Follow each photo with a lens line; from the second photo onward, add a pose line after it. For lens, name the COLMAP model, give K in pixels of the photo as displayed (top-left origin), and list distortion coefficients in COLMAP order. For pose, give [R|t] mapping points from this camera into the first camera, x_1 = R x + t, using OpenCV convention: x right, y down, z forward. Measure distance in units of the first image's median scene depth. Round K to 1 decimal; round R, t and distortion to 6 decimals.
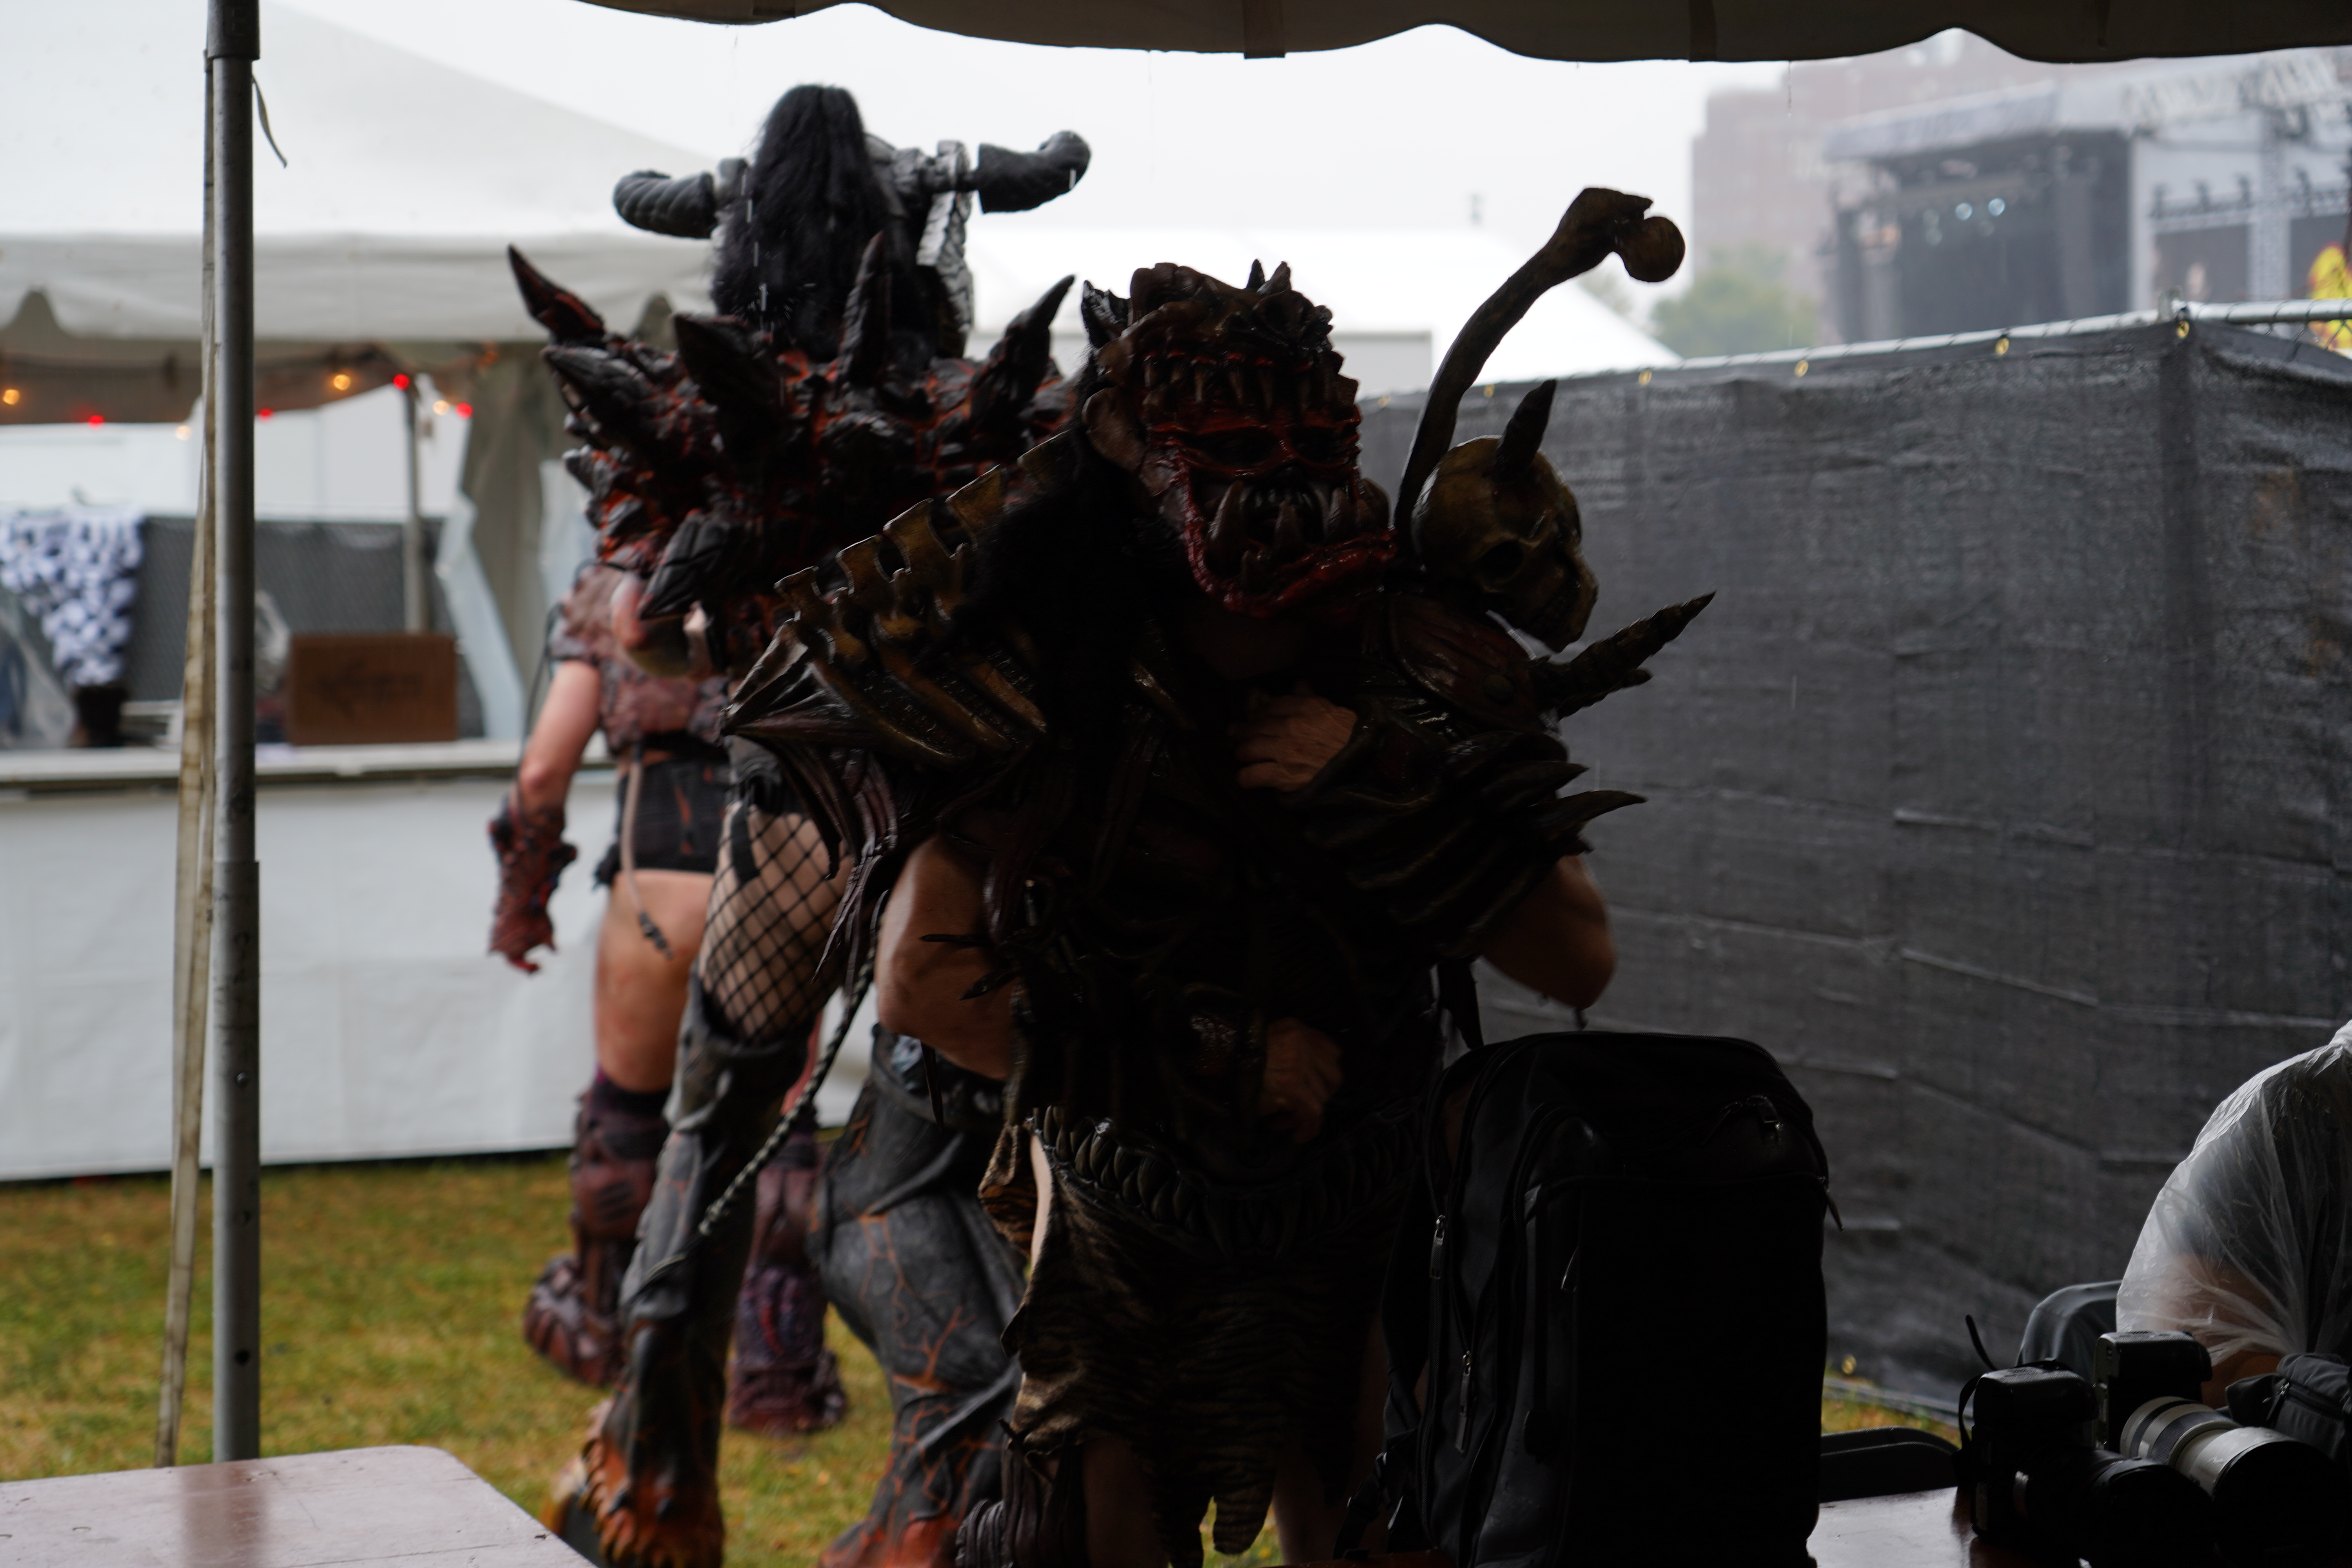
lens RADIAL K [[4831.2, 0, 1176.0], [0, 4831.2, 784.0], [0, 0, 1]] dist [0.022139, 0.079663]
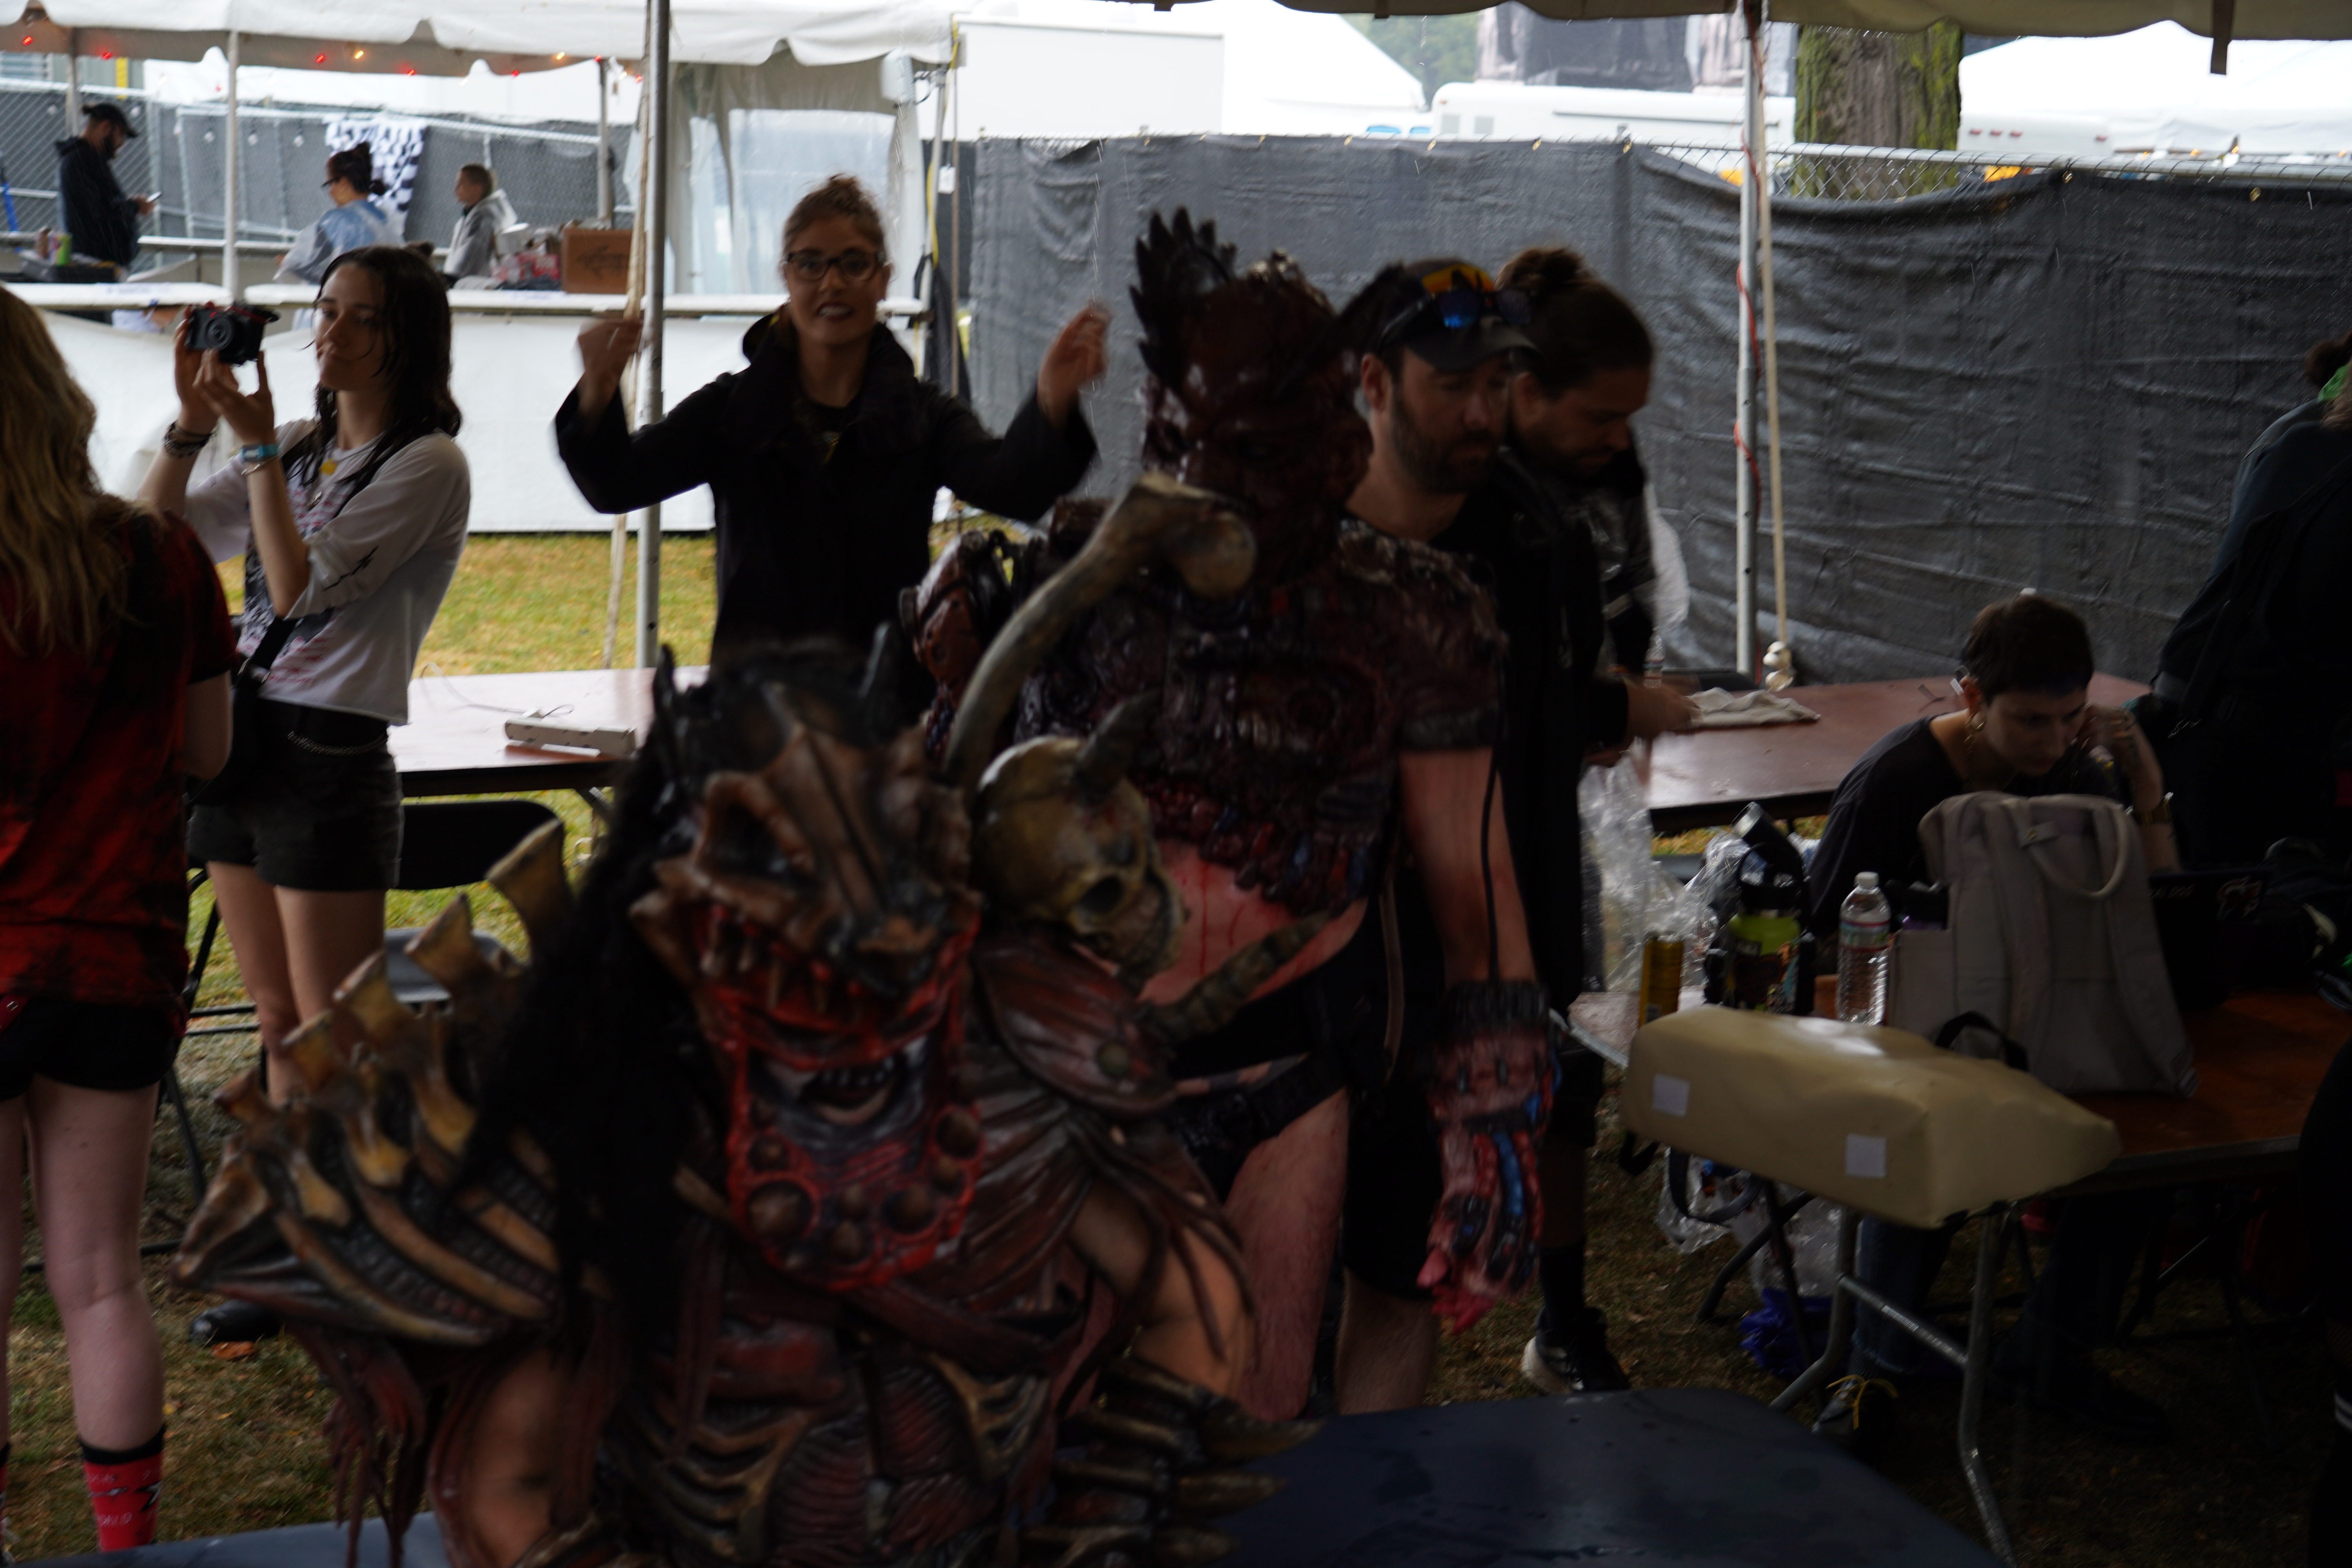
lens RADIAL K [[3221.9, 0, 1176.0], [0, 3221.9, 784.0], [0, 0, 1]] dist [-0.026164, -0.033497]
pose [[0.997605, 0.045062, 0.052480, -0.022772], [-0.052303, 0.987906, 0.145967, -0.019015], [-0.045267, -0.148362, 0.987897, -0.255806]]
